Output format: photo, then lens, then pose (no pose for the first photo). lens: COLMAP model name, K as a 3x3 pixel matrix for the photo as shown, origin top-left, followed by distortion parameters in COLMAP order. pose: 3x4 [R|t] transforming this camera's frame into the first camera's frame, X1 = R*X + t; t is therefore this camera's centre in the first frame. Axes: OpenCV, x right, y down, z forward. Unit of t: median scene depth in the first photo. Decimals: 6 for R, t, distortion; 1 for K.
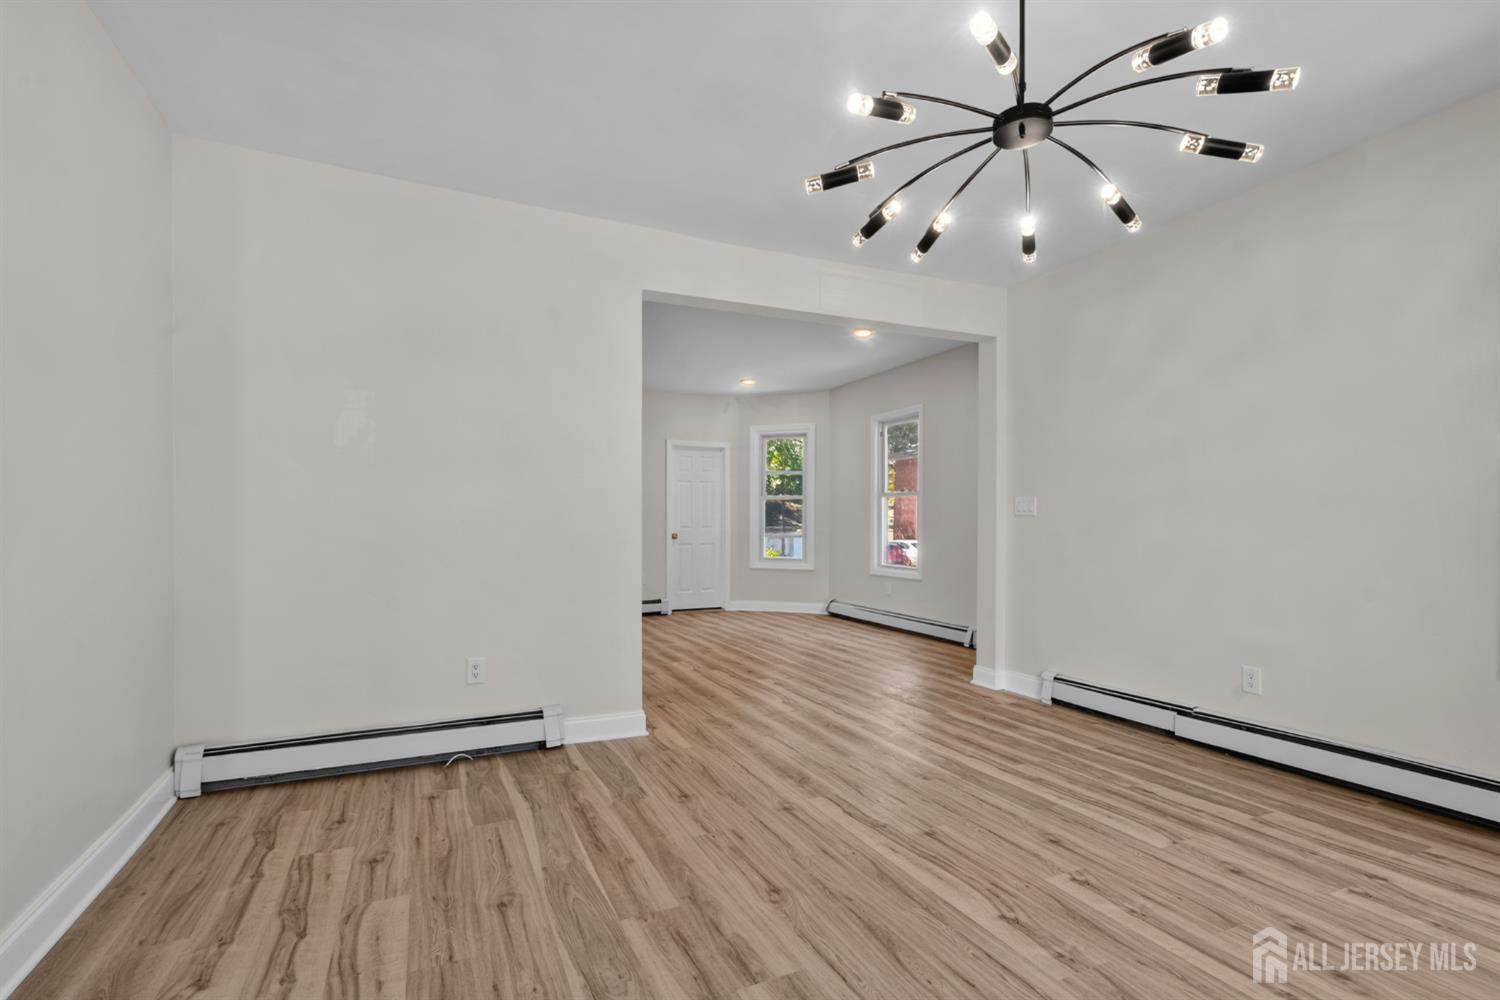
lens RADIAL K [[701.1, 0, 744.9], [0, 701.1, 516.0], [0, 0, 1]] dist [-0.001271, 0.000740]
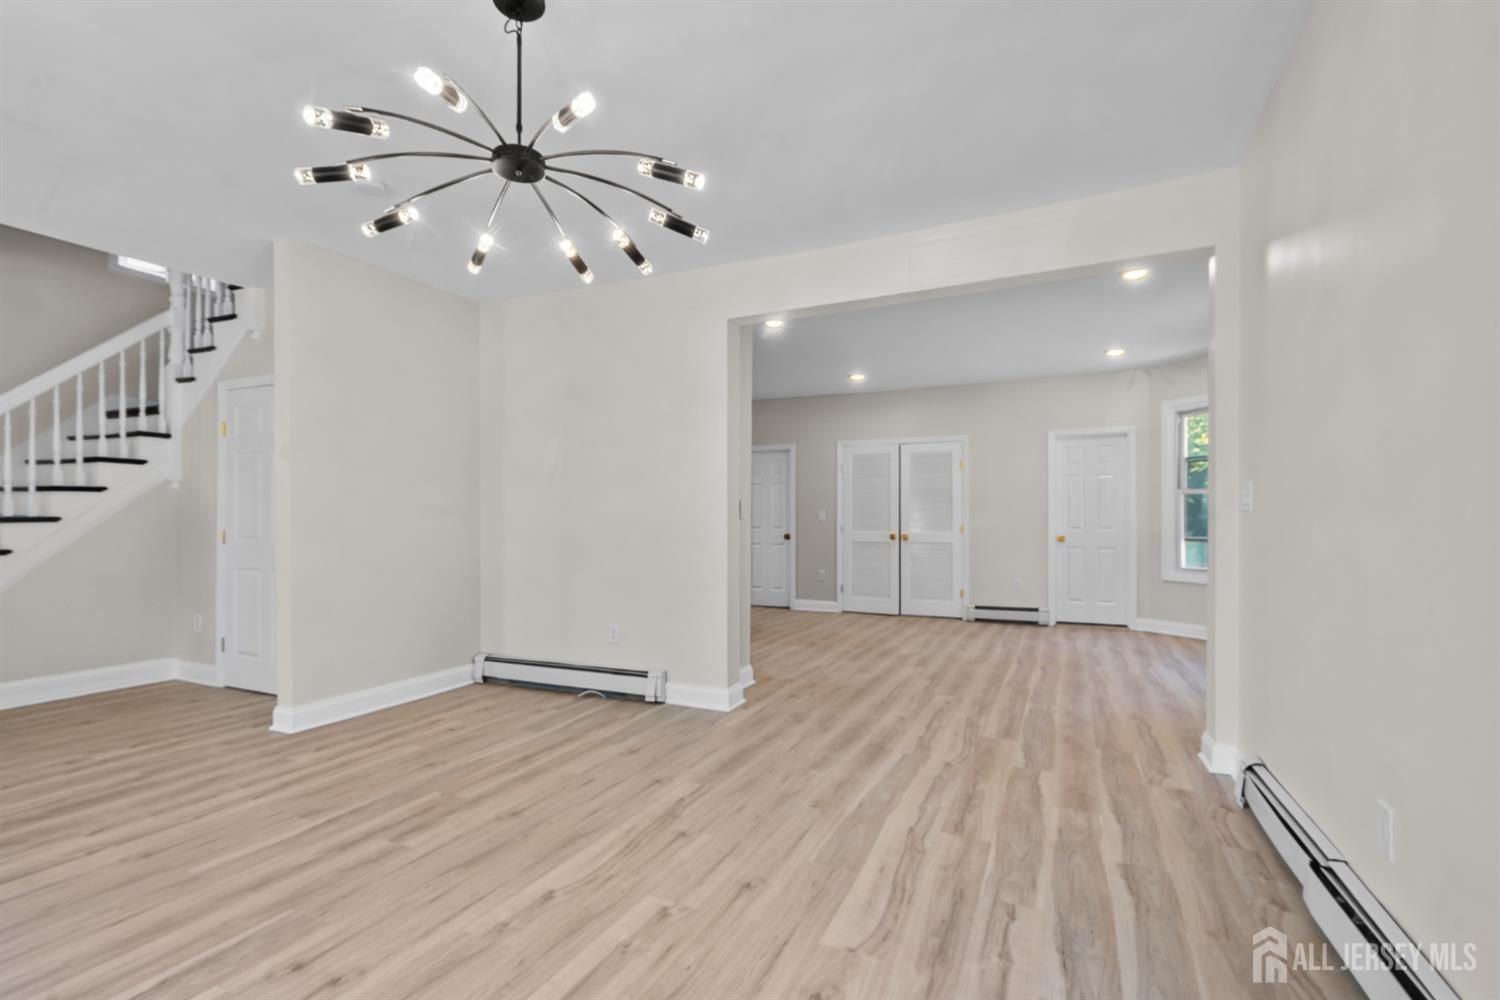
lens RADIAL K [[701.1, 0, 744.9], [0, 701.1, 516.0], [0, 0, 1]] dist [-0.001271, 0.000740]
pose [[0.647161, -0.011383, -0.762269, 0.818680], [0.011074, 0.999923, -0.005530, 0.002689], [0.762273, -0.004863, 0.647237, 0.314947]]
